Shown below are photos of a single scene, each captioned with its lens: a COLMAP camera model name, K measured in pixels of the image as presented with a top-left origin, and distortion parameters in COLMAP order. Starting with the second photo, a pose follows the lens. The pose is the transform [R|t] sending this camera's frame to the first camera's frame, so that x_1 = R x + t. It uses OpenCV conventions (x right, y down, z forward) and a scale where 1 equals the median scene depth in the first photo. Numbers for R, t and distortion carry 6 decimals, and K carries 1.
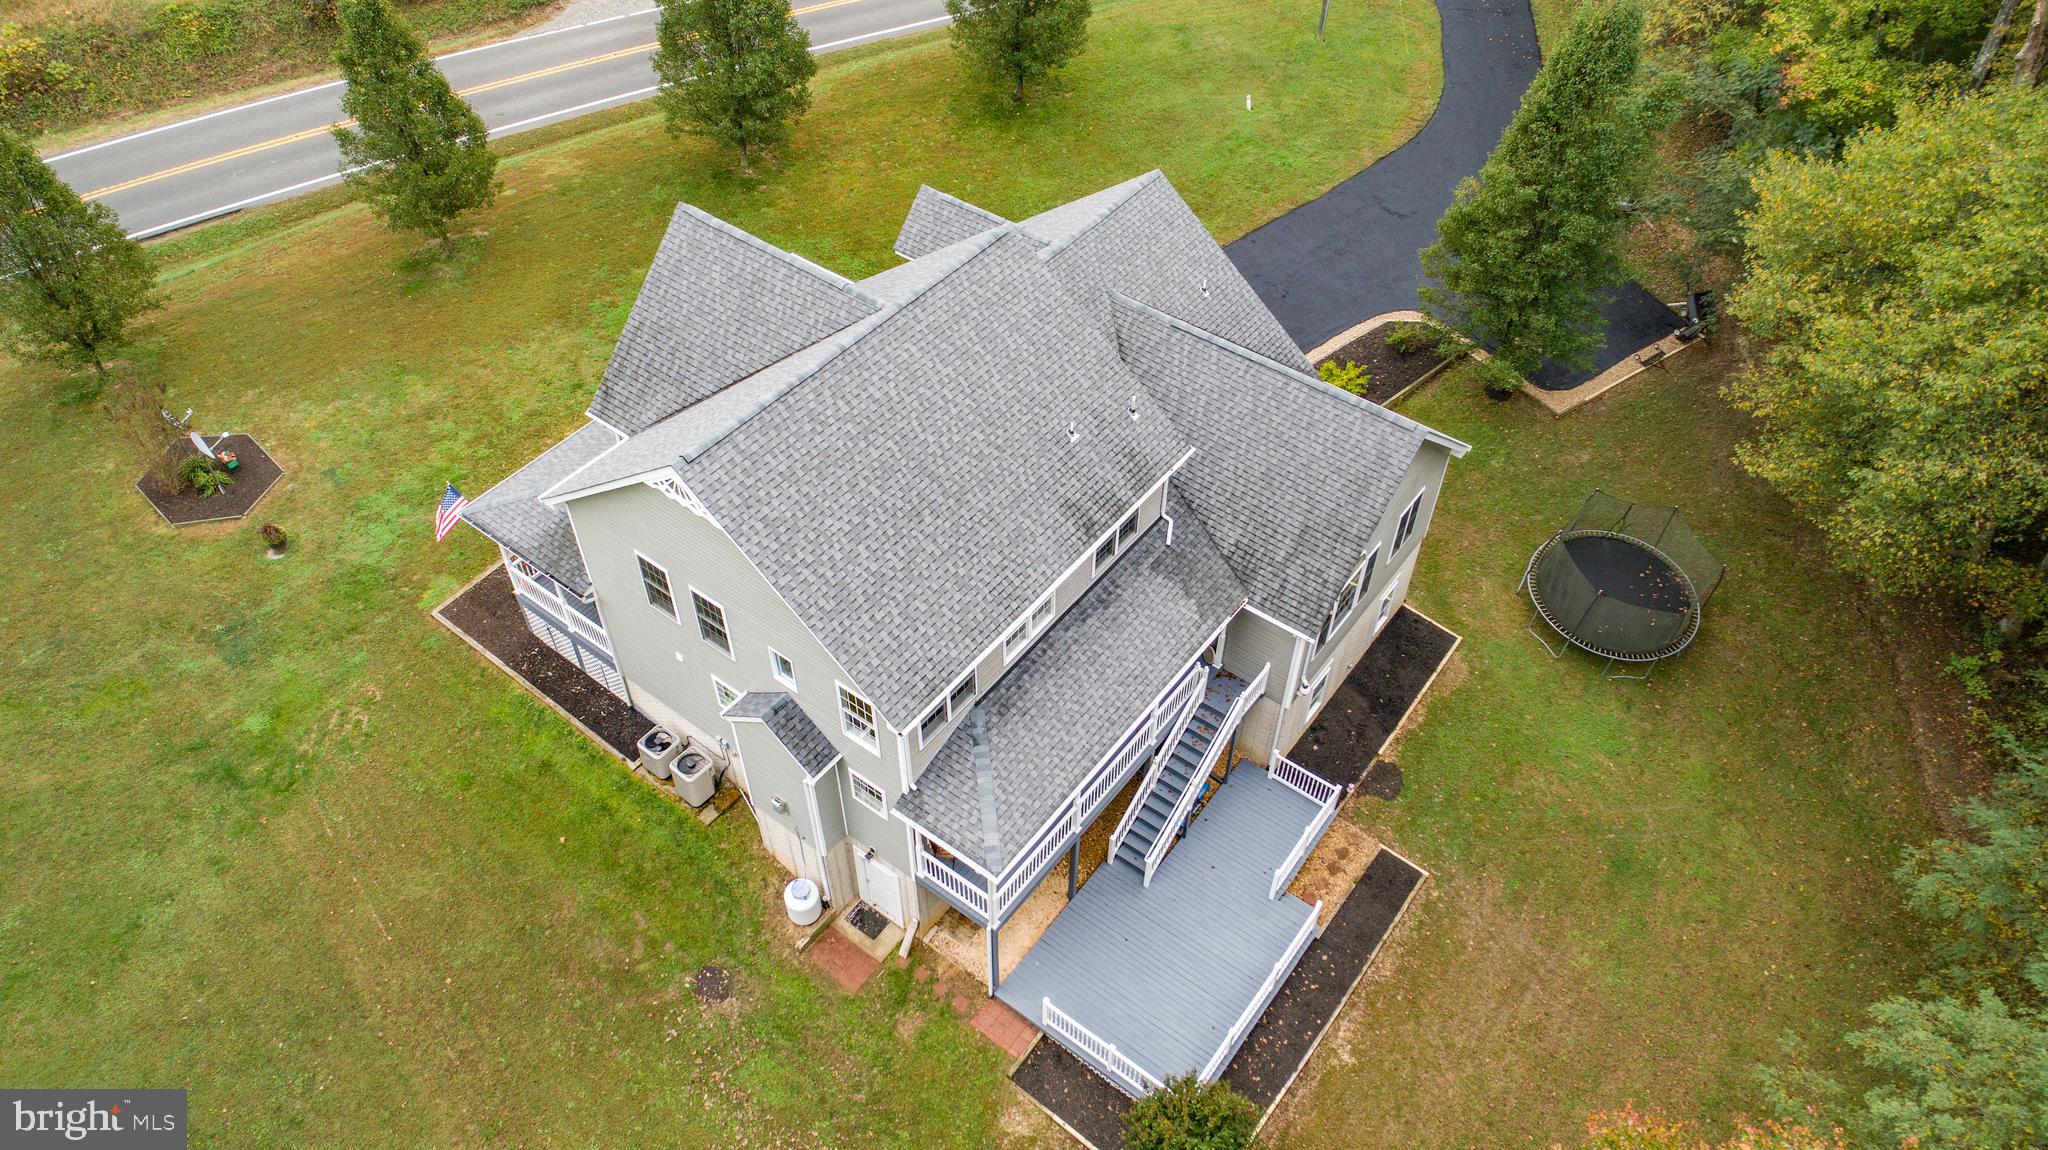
lens RADIAL K [[1379.4, 0, 1020.7], [0, 1379.4, 580.2], [0, 0, 1]] dist [-0.007026, 0.006771]
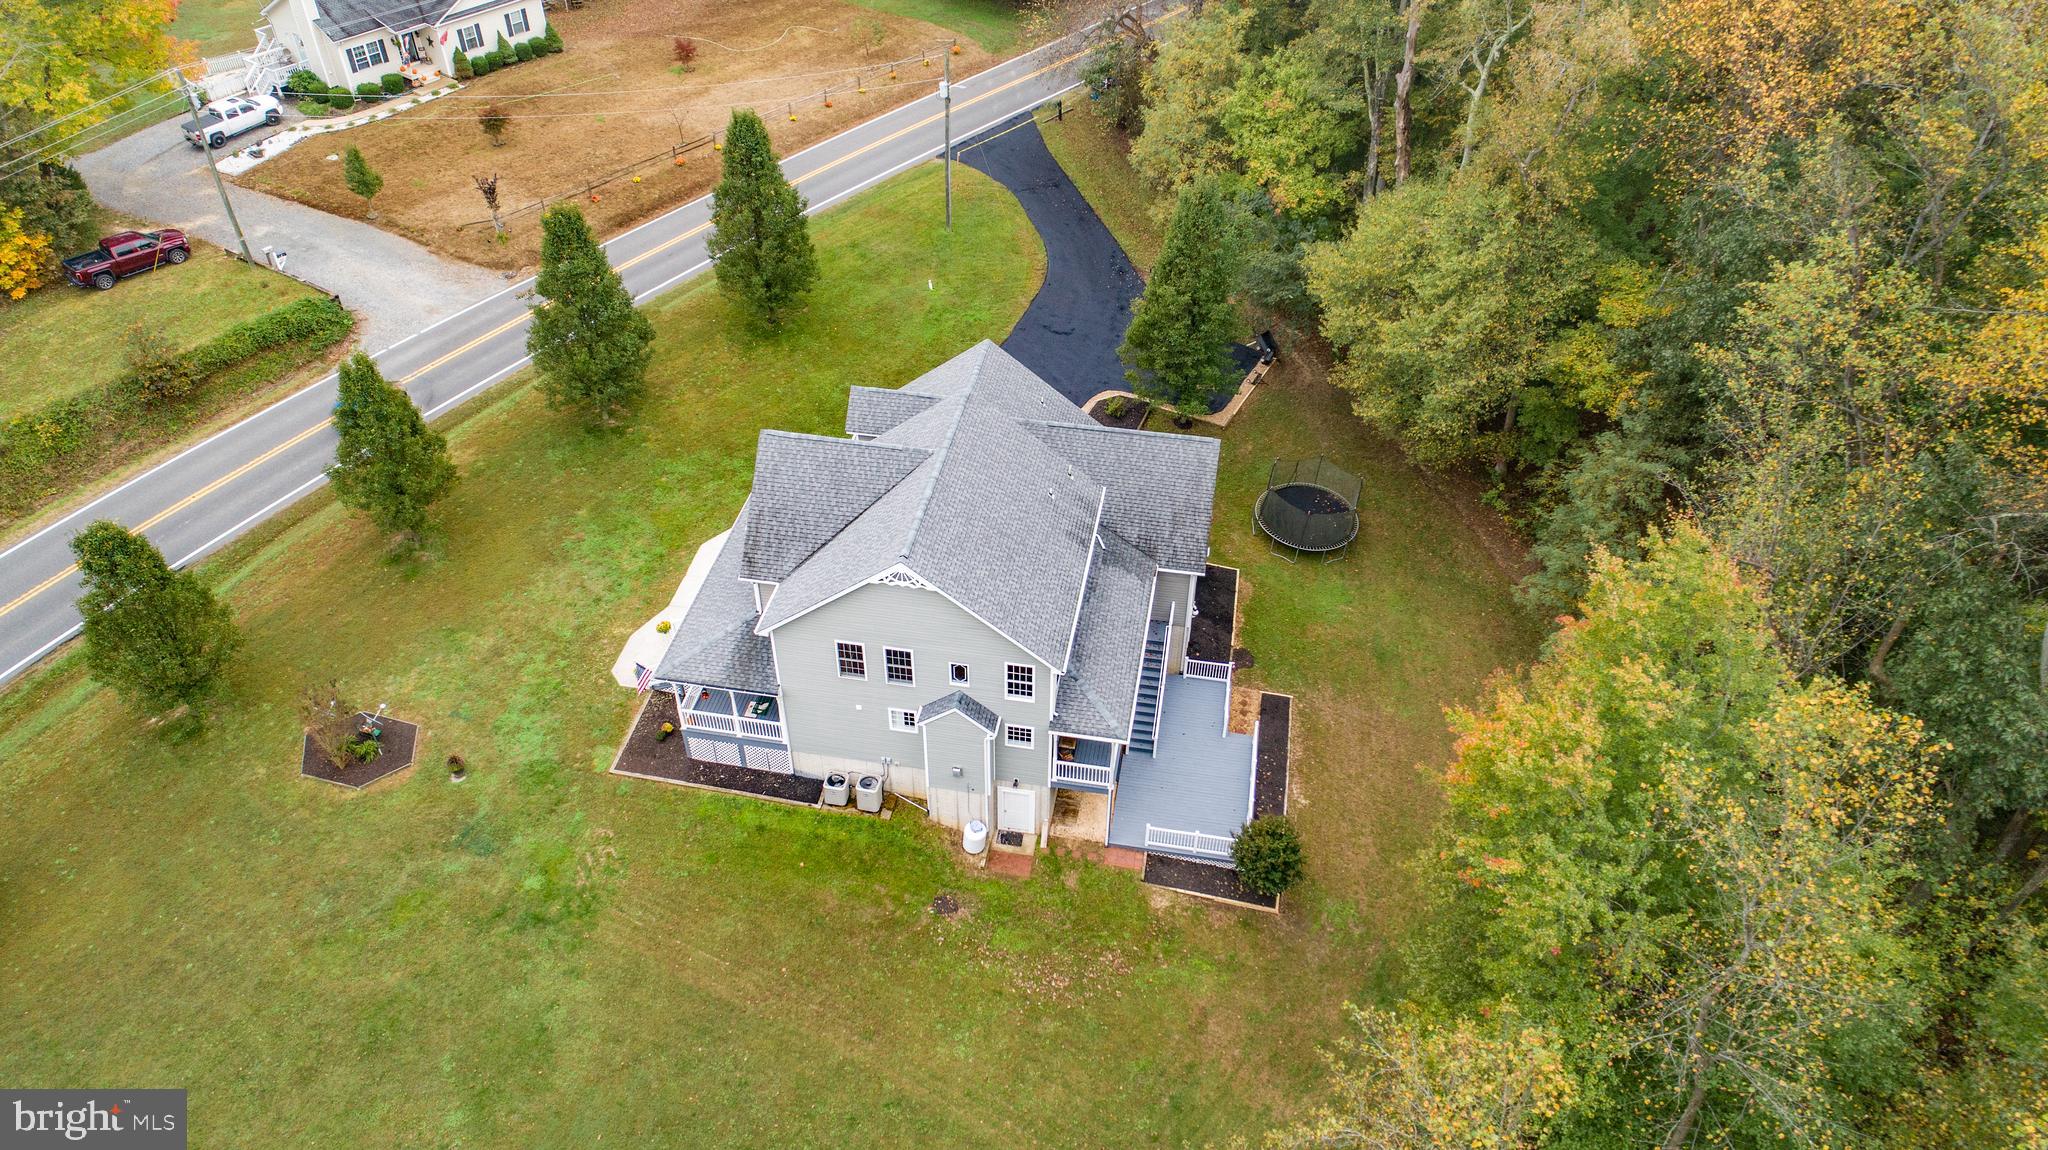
lens RADIAL K [[1379.4, 0, 1018.6], [0, 1379.4, 579.0], [0, 0, 1]] dist [-0.007026, 0.006771]
pose [[0.889547, -0.299318, 0.345132, -0.514867], [0.334772, 0.941145, -0.046631, 0.046846], [-0.310861, 0.157021, 0.937395, -0.460952]]
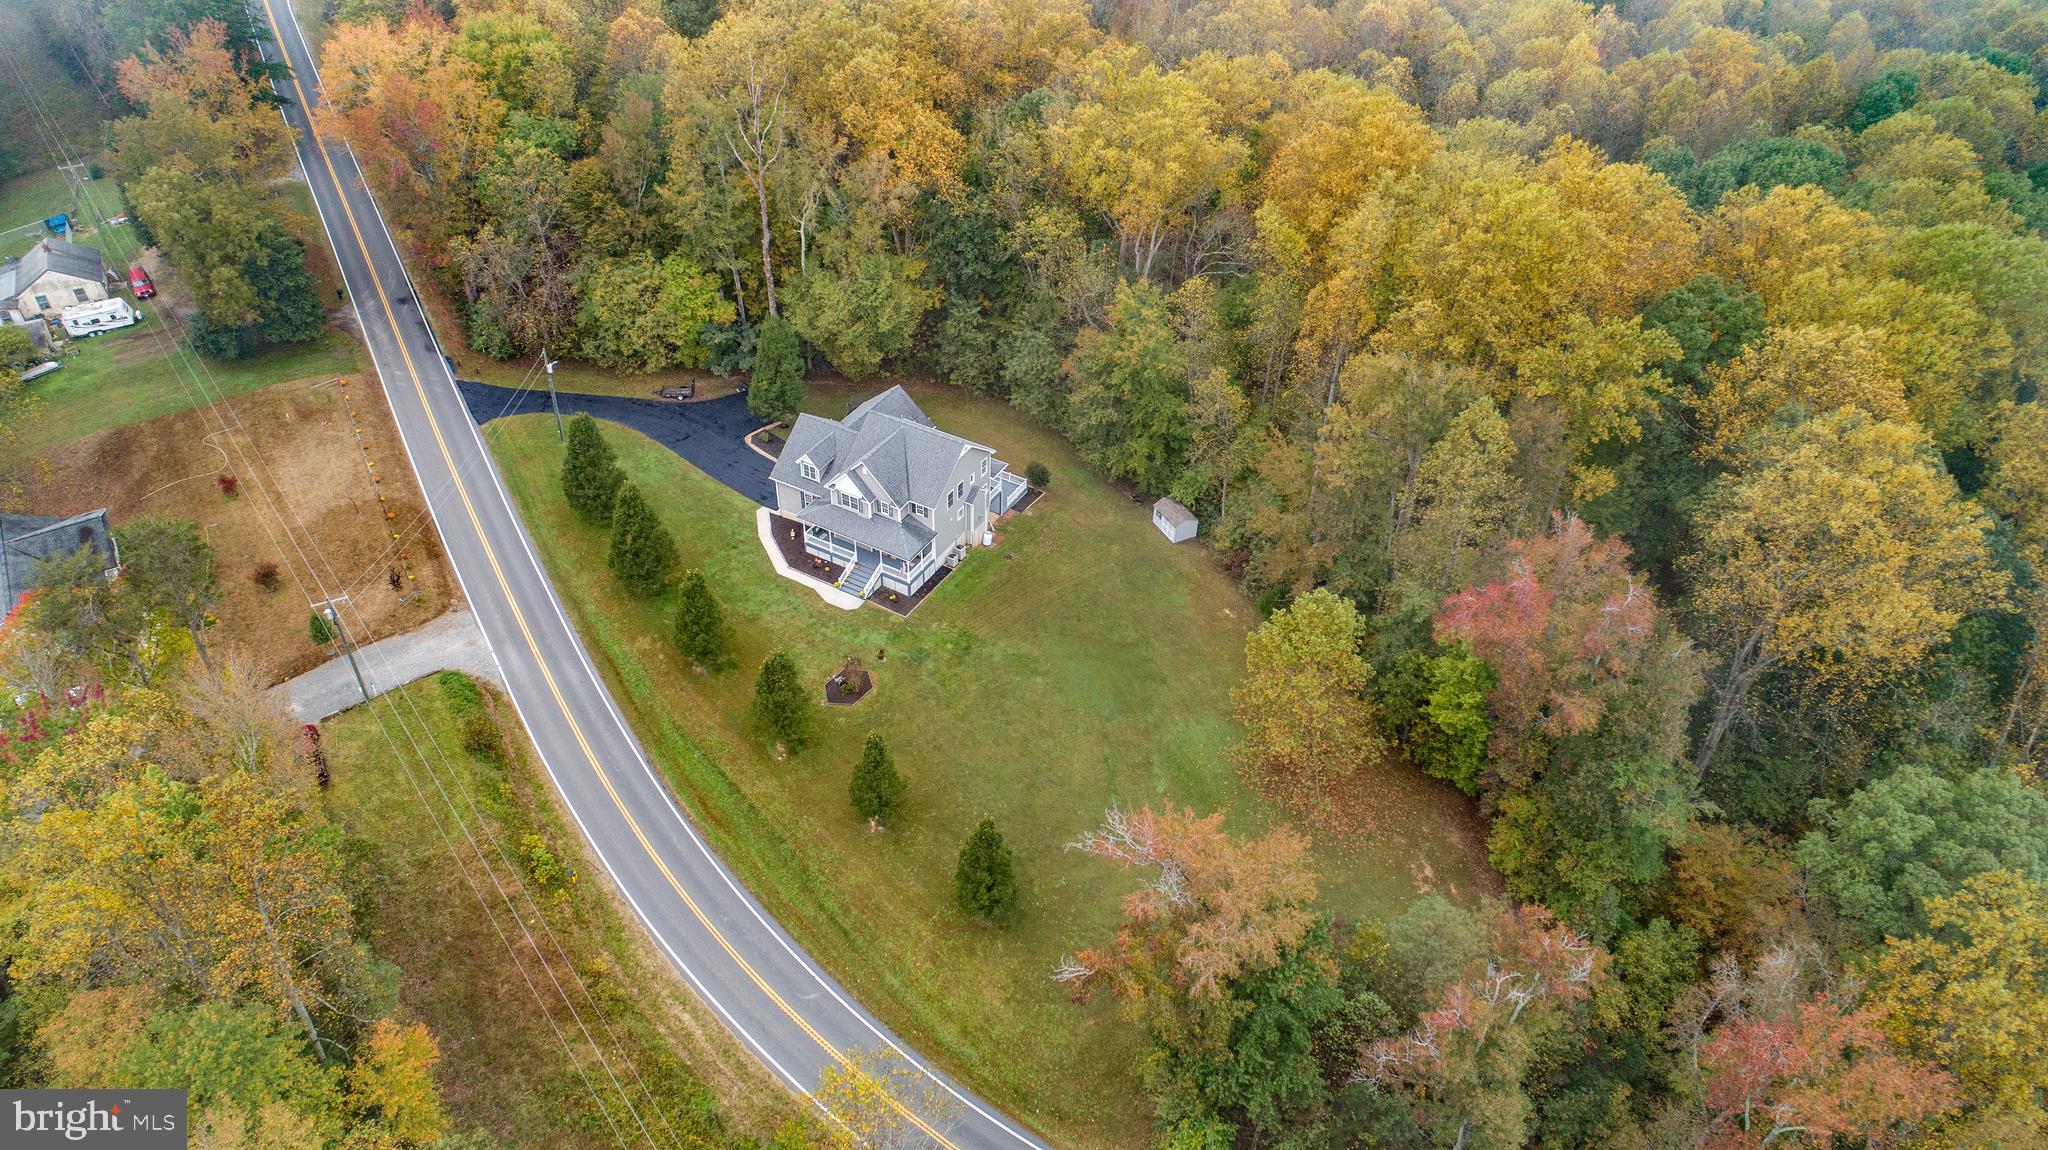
lens RADIAL K [[1379.4, 0, 1018.2], [0, 1379.4, 577.2], [0, 0, 1]] dist [-0.007026, 0.006771]
pose [[-0.131166, -0.644380, 0.753372, -2.994782], [0.714129, 0.465684, 0.522646, -1.601721], [-0.687616, 0.606558, 0.399089, -0.540514]]
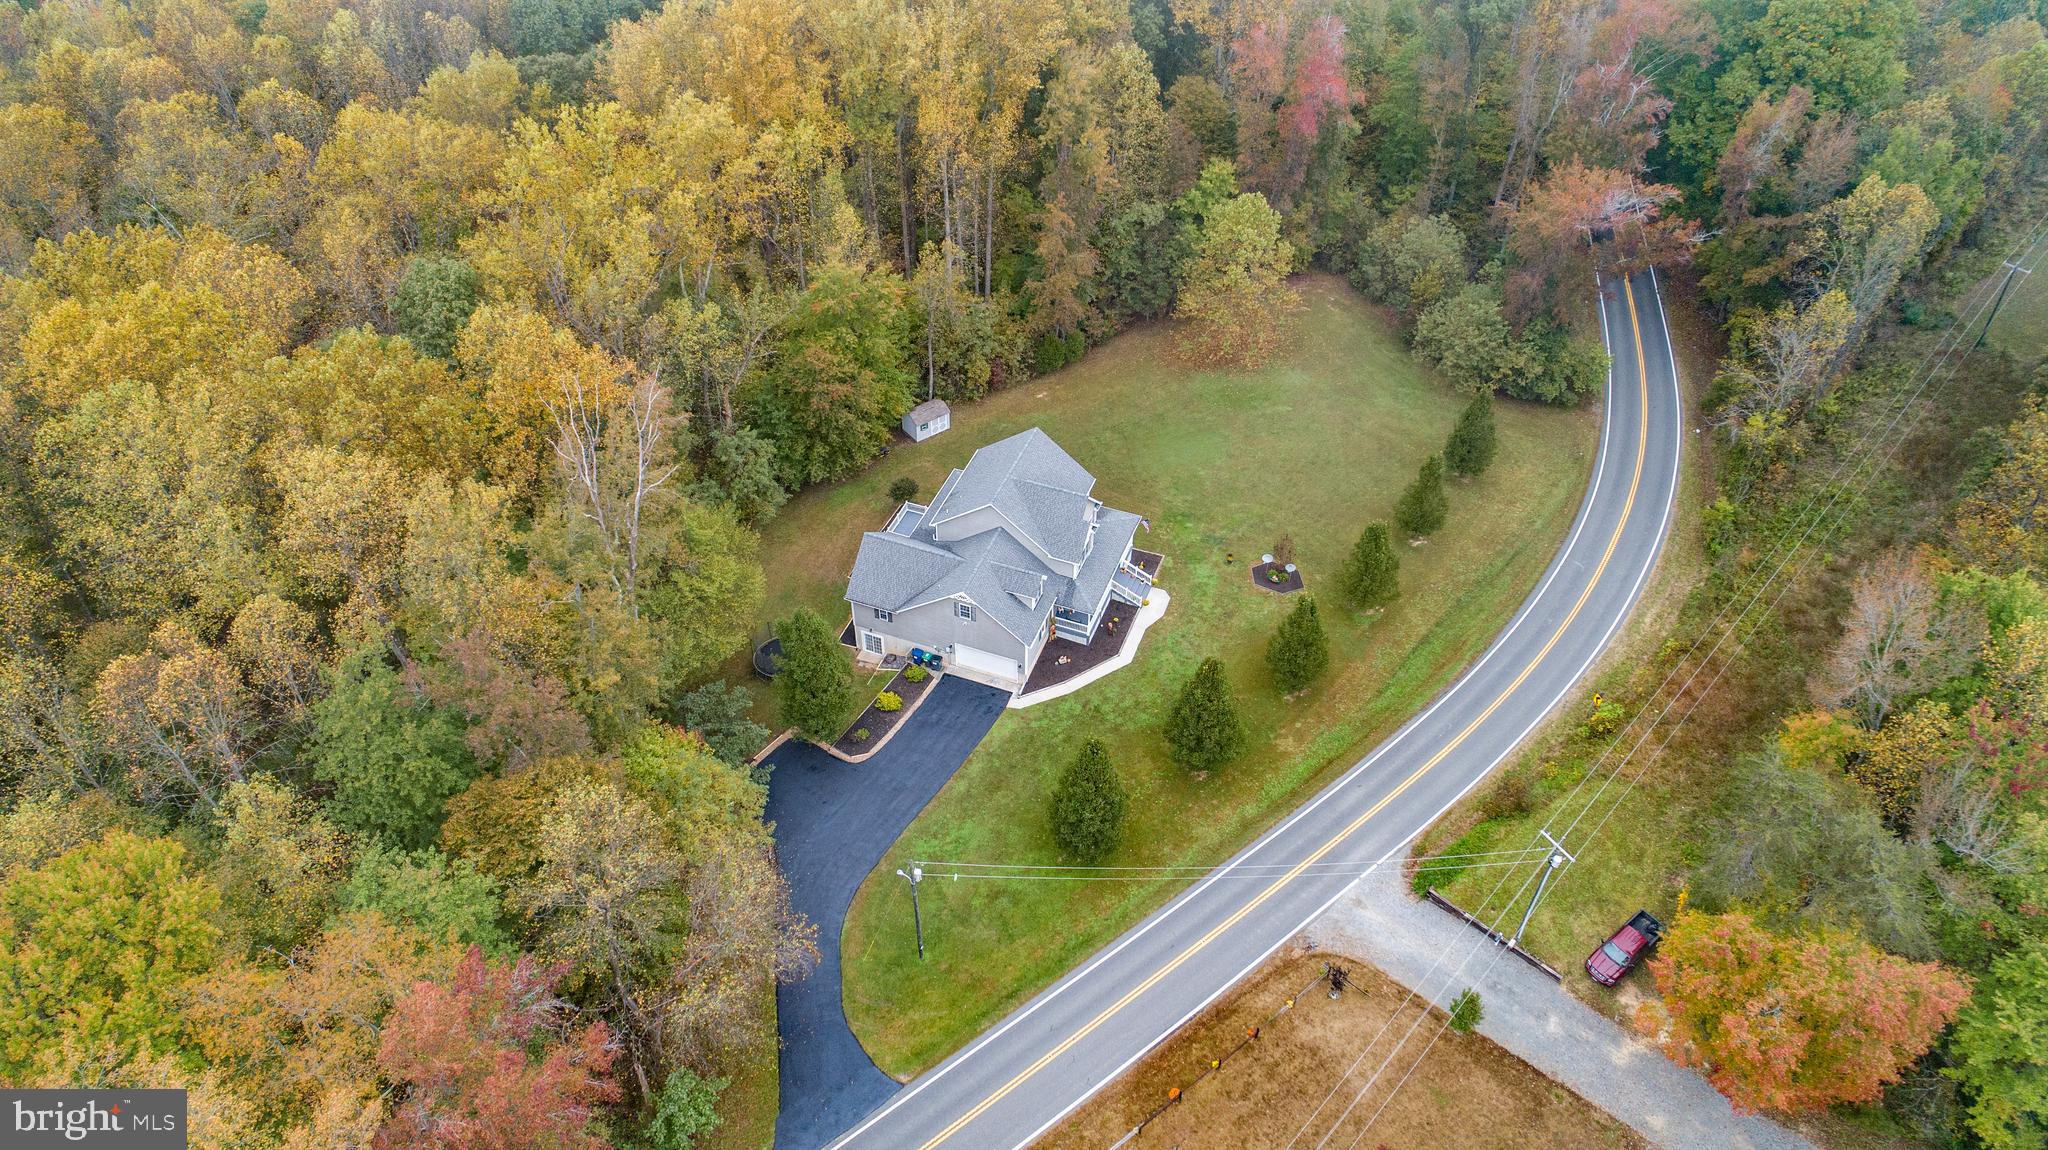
lens RADIAL K [[1379.4, 0, 1022.6], [0, 1379.4, 571.5], [0, 0, 1]] dist [-0.007026, 0.006771]
pose [[-0.959696, 0.186540, -0.210203, 0.584980], [-0.214147, -0.001016, 0.976801, -3.172653], [0.181999, 0.982447, 0.040922, 0.908093]]
